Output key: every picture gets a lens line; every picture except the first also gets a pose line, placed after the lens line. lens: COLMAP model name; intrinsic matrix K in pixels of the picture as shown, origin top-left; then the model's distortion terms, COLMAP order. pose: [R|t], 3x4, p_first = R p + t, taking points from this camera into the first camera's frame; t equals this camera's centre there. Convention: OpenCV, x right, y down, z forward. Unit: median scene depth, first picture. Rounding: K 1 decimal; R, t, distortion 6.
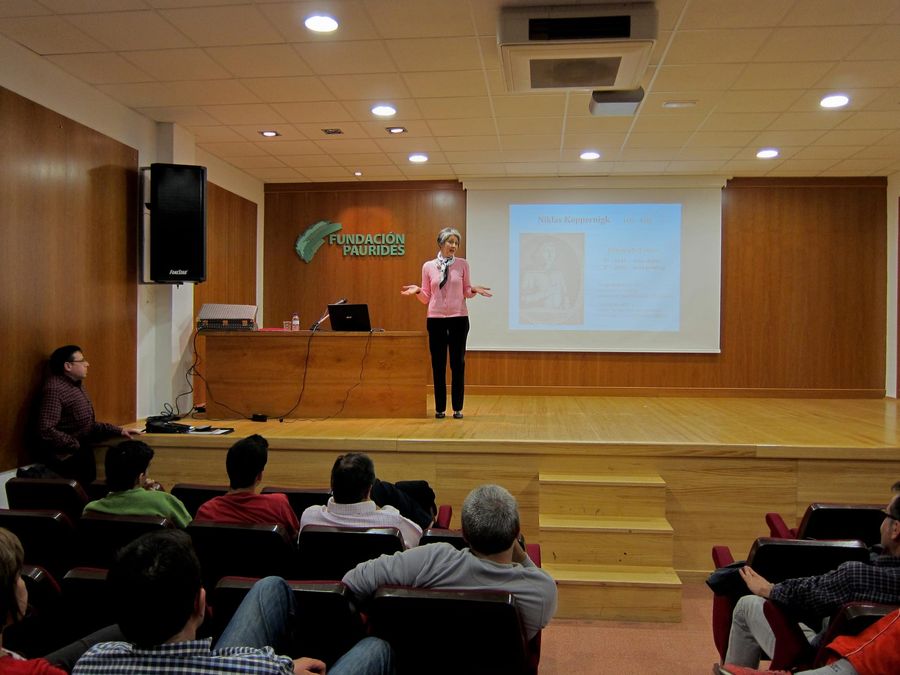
lens RADIAL K [[762.6, 0, 453.5], [0, 762.6, 337.4], [0, 0, 1]] dist [-0.051441, 0.017192]
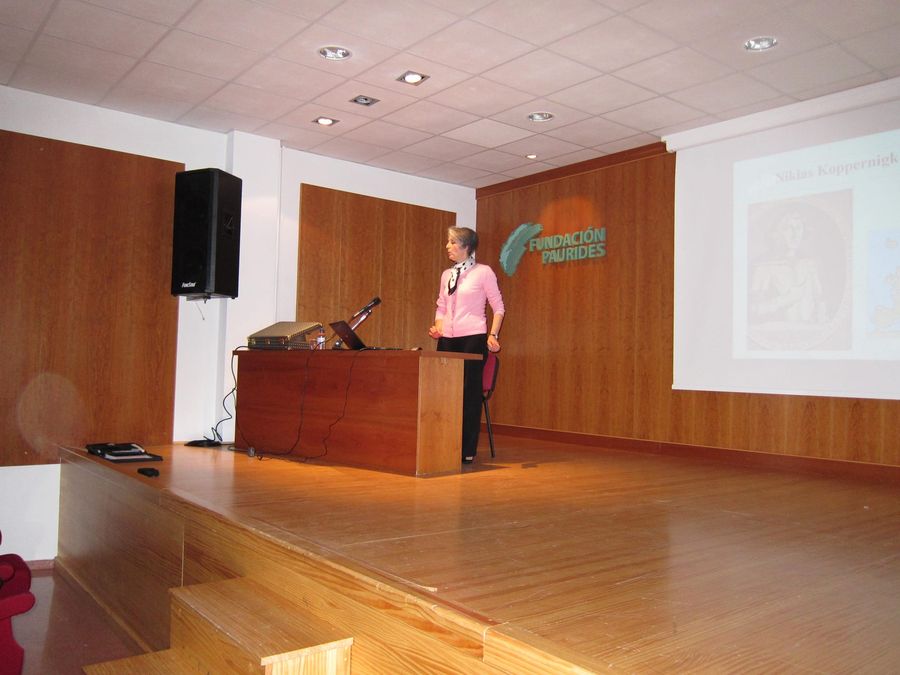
lens RADIAL K [[762.6, 0, 453.1], [0, 762.6, 336.8], [0, 0, 1]] dist [-0.051441, 0.017192]
pose [[0.705063, -0.017170, -0.708937, 0.455418], [-0.028540, 0.998210, -0.052561, 0.014807], [0.708571, 0.057292, 0.703310, 0.507089]]
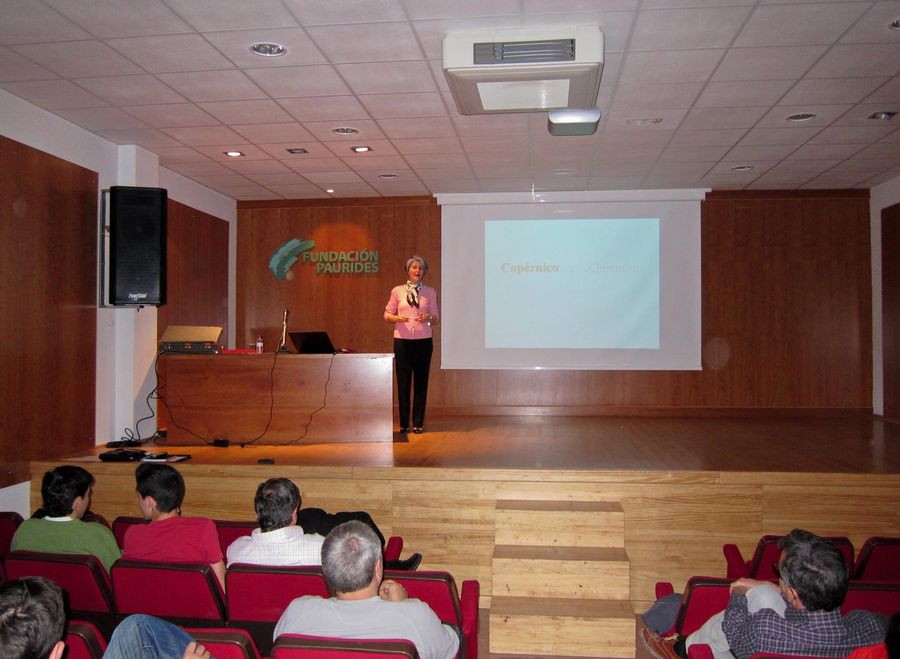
lens RADIAL K [[781.5, 0, 447.0], [0, 781.5, 325.7], [0, 0, 1]] dist [-0.059059, 0.026130]
pose [[0.999923, -0.007474, -0.009941, 0.043385], [0.007196, 0.999589, -0.027743, -0.014115], [0.010144, 0.027669, 0.999566, -0.003324]]
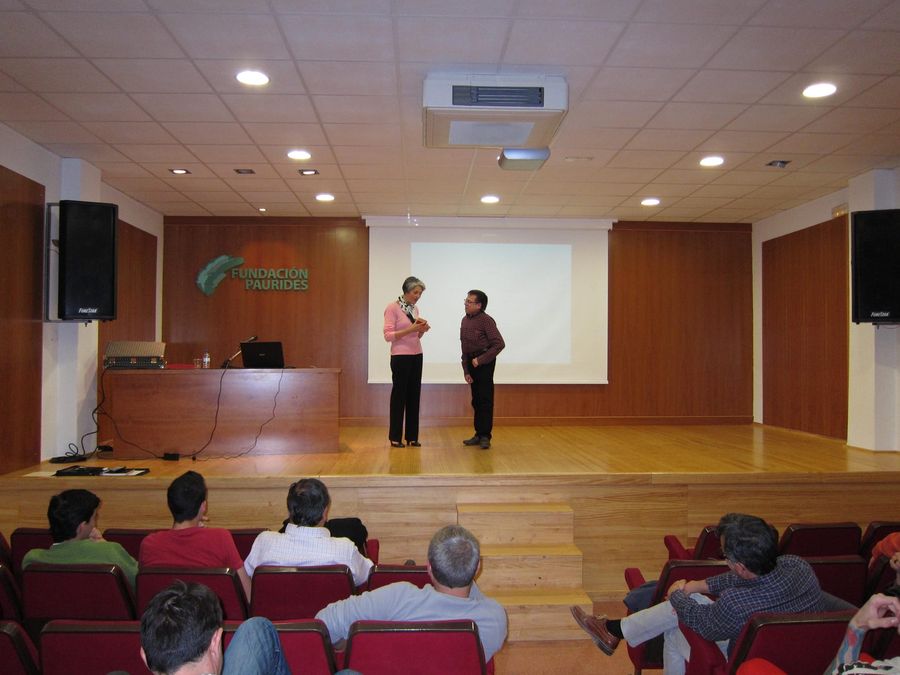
lens RADIAL K [[762.6, 0, 453.3], [0, 762.6, 338.5], [0, 0, 1]] dist [-0.051441, 0.017192]
pose [[0.987589, -0.000413, 0.157062, -0.041737], [0.005095, 0.999555, -0.029407, -0.016165], [-0.156980, 0.029843, 0.987151, -0.037324]]
